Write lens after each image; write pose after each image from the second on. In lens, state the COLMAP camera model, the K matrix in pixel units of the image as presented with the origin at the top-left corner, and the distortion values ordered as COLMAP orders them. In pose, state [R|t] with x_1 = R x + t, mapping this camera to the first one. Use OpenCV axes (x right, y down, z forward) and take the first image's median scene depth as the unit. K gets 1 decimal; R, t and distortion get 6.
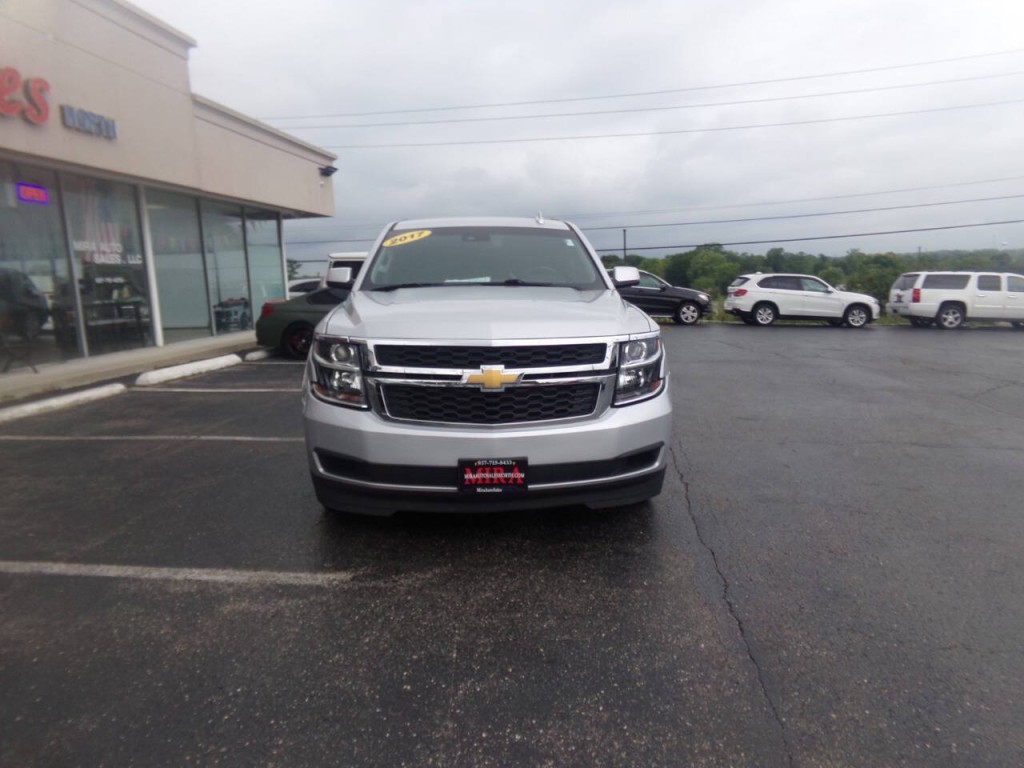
lens RADIAL K [[696.3, 0, 511.9], [0, 696.3, 402.9], [0, 0, 1]] dist [-0.040901, 0.062284]
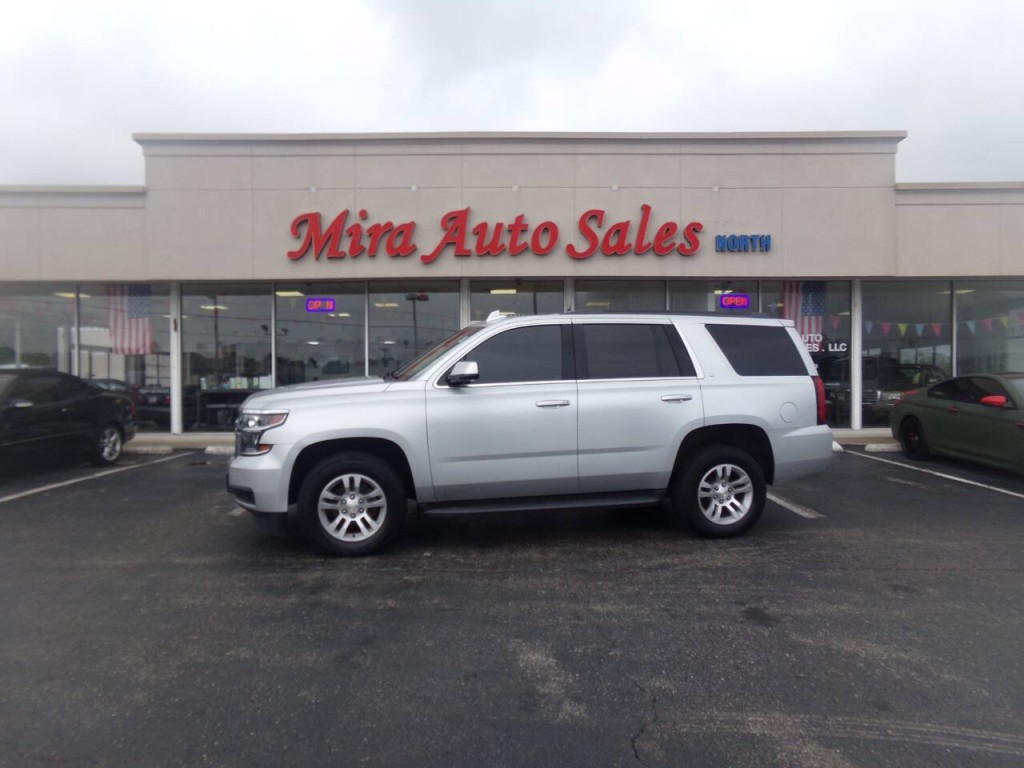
lens RADIAL K [[707.0, 0, 512.0], [0, 707.0, 384.0], [0, 0, 1]] dist [-0.119230, 0.198606]
pose [[0.138262, 0.035333, -0.989765, 1.290404], [-0.177797, 0.984013, 0.010291, -0.198471], [0.974306, 0.174554, 0.142333, 0.990754]]
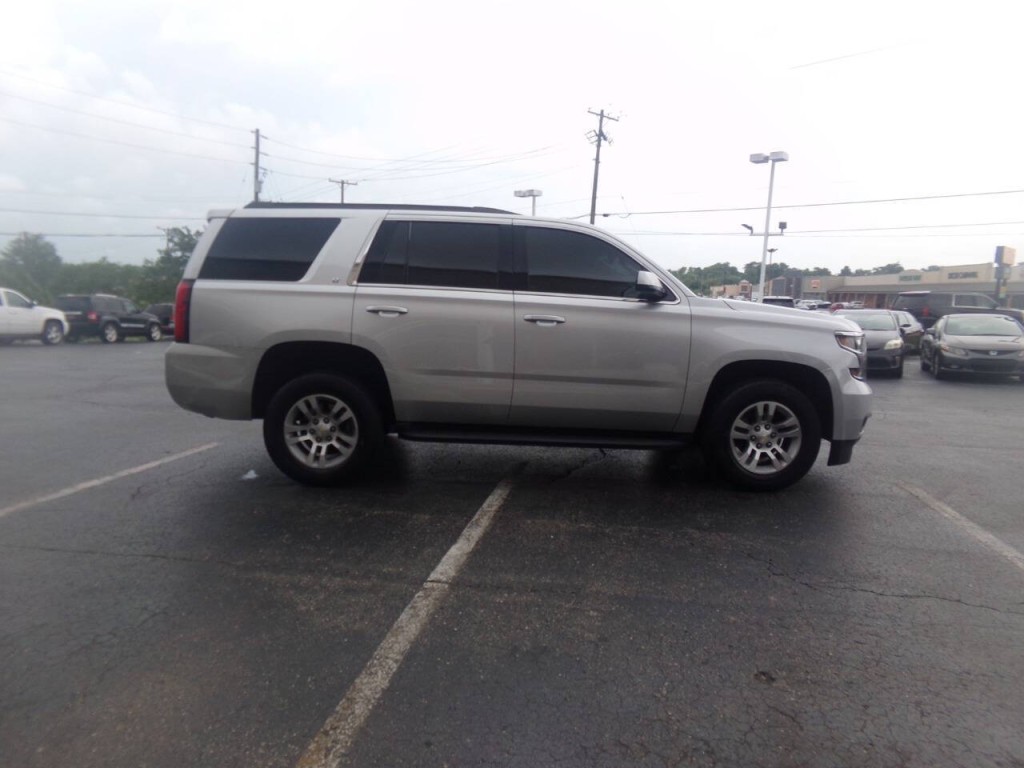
lens RADIAL K [[704.6, 0, 519.3], [0, 704.6, 386.1], [0, 0, 1]] dist [-0.044623, 0.064845]
pose [[0.034770, -0.100974, 0.994281, -1.253397], [0.150075, 0.984129, 0.094694, -0.167460], [-0.988063, 0.145924, 0.049372, 1.200215]]
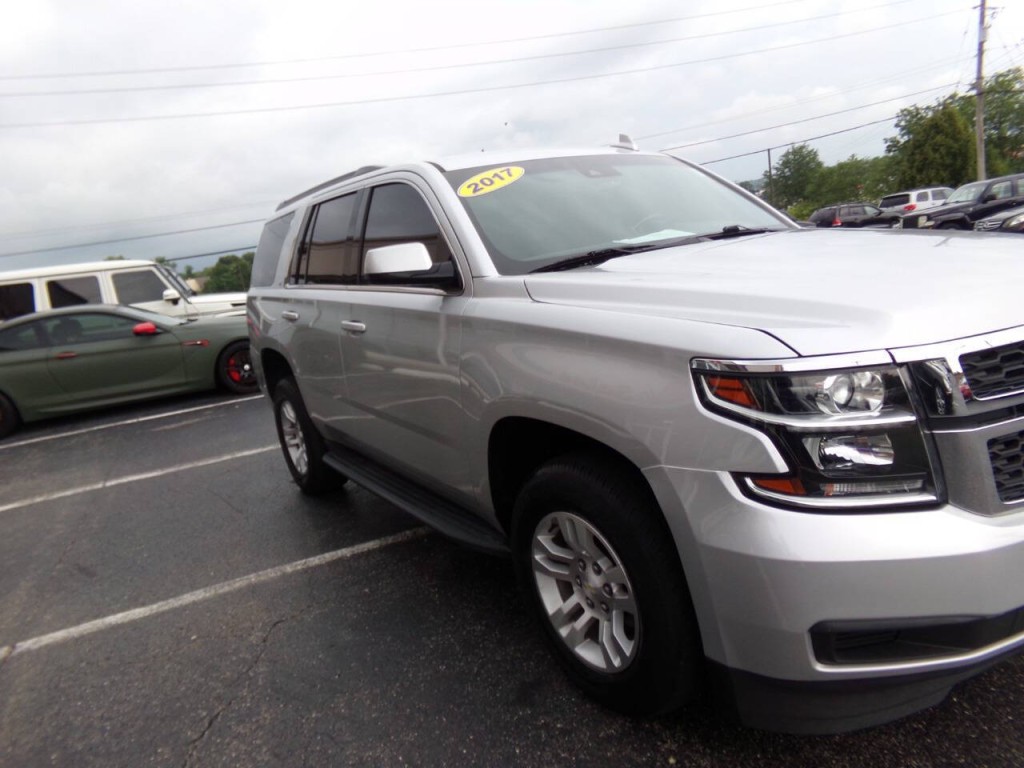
lens RADIAL K [[704.6, 0, 519.3], [0, 704.6, 386.1], [0, 0, 1]] dist [-0.044623, 0.064845]
pose [[0.860746, -0.206269, 0.465370, -0.459626], [0.210016, 0.976687, 0.044457, -0.101037], [-0.463690, 0.059469, 0.883999, 0.523701]]
